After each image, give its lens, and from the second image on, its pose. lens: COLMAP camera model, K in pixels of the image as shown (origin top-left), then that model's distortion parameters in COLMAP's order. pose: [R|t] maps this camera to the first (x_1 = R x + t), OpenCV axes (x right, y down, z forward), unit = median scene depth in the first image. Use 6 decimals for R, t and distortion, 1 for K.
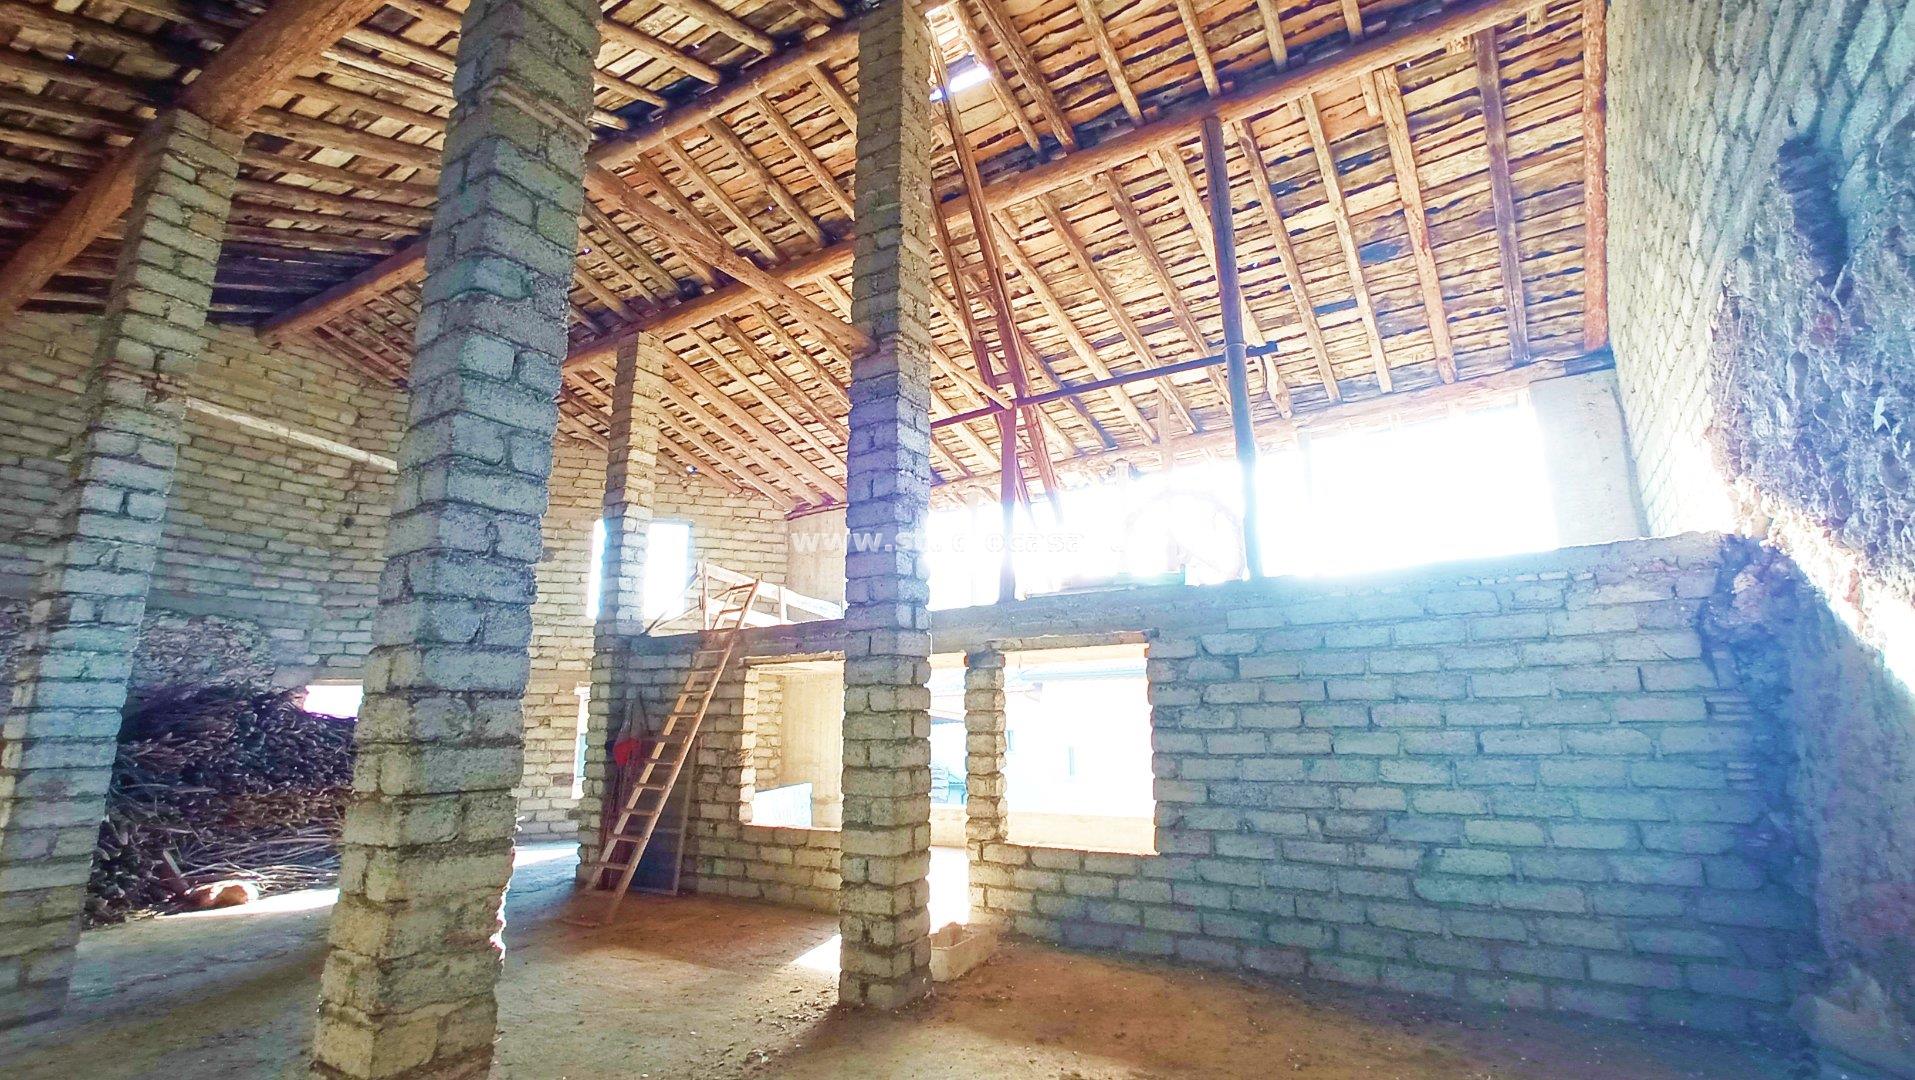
lens RADIAL K [[851.3, 0, 956.9], [0, 851.3, 530.3], [0, 0, 1]] dist [-0.024144, 0.010476]
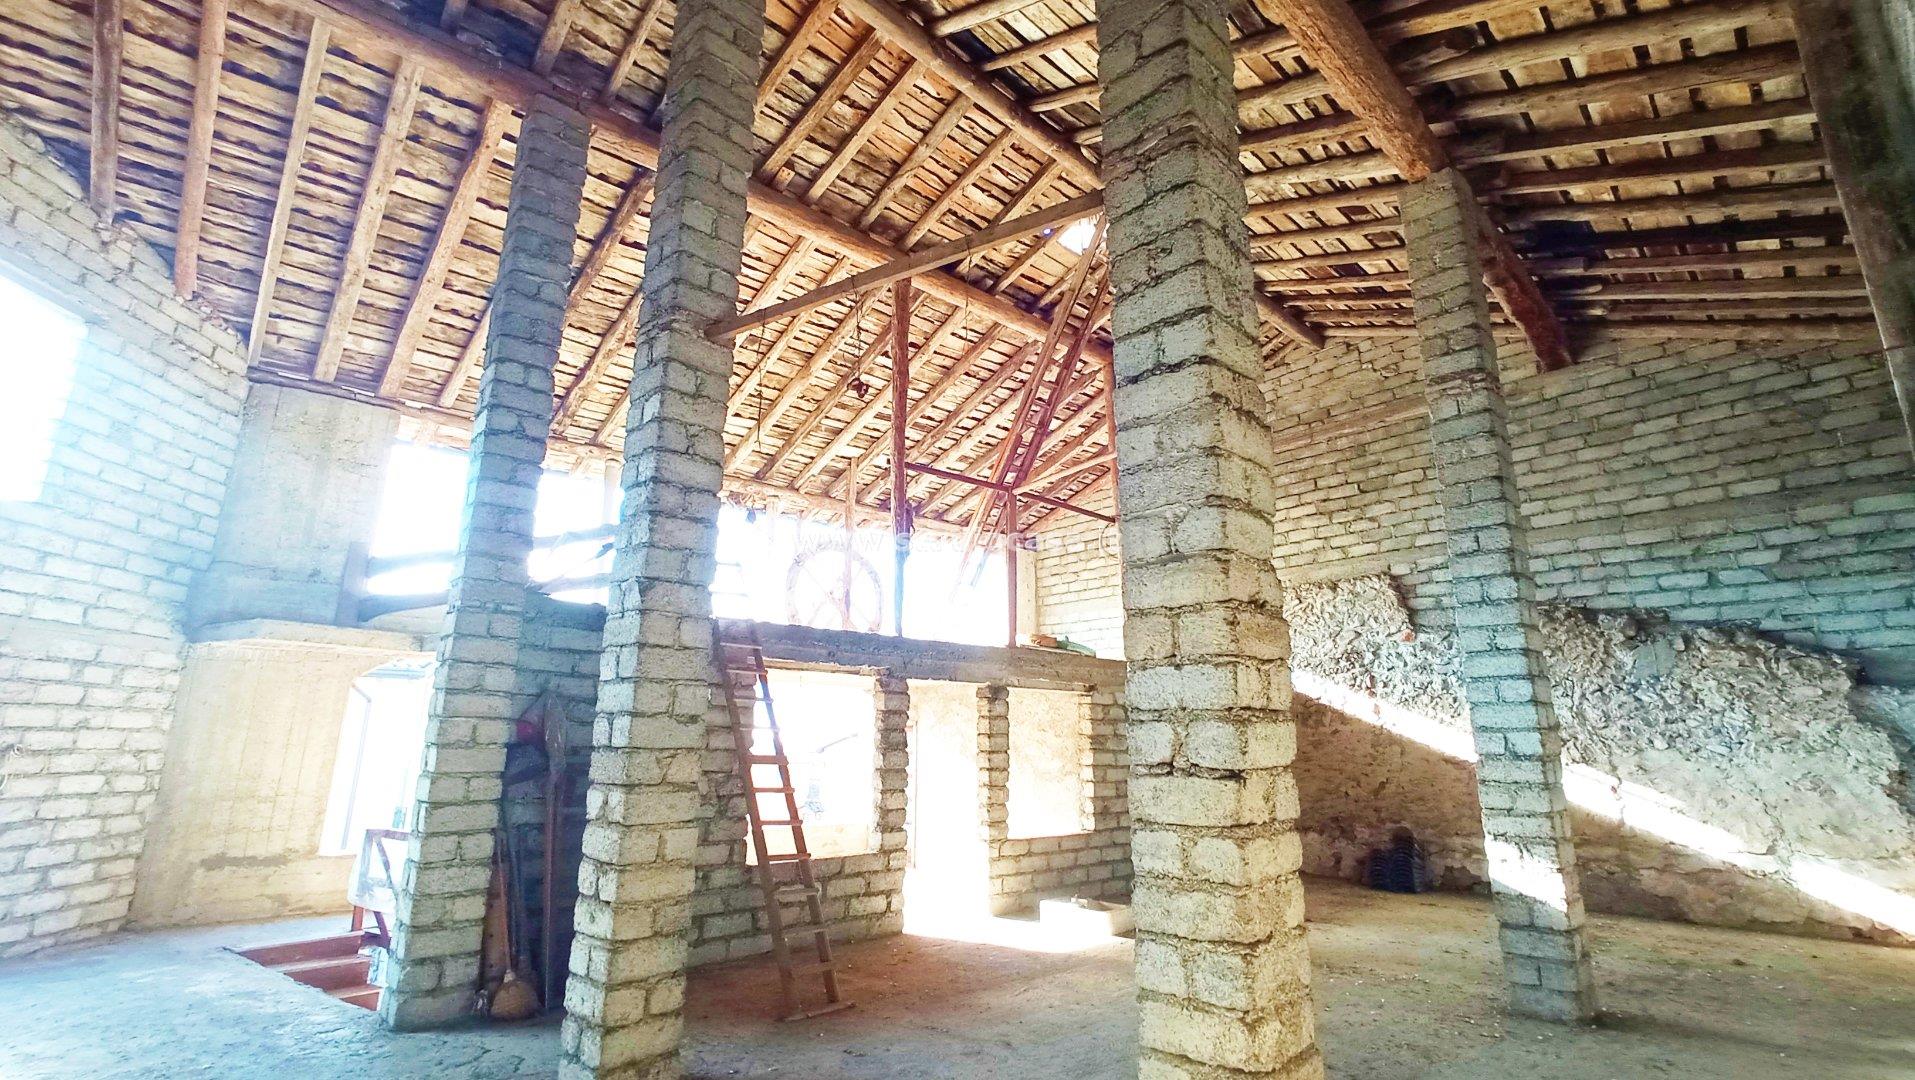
lens RADIAL K [[851.3, 0, 958.5], [0, 851.3, 535.7], [0, 0, 1]] dist [-0.024144, 0.010476]
pose [[0.271232, 0.237456, 0.932764, -1.220825], [-0.227337, 0.957477, -0.177641, 0.173353], [-0.935281, -0.163870, 0.313681, 0.732432]]
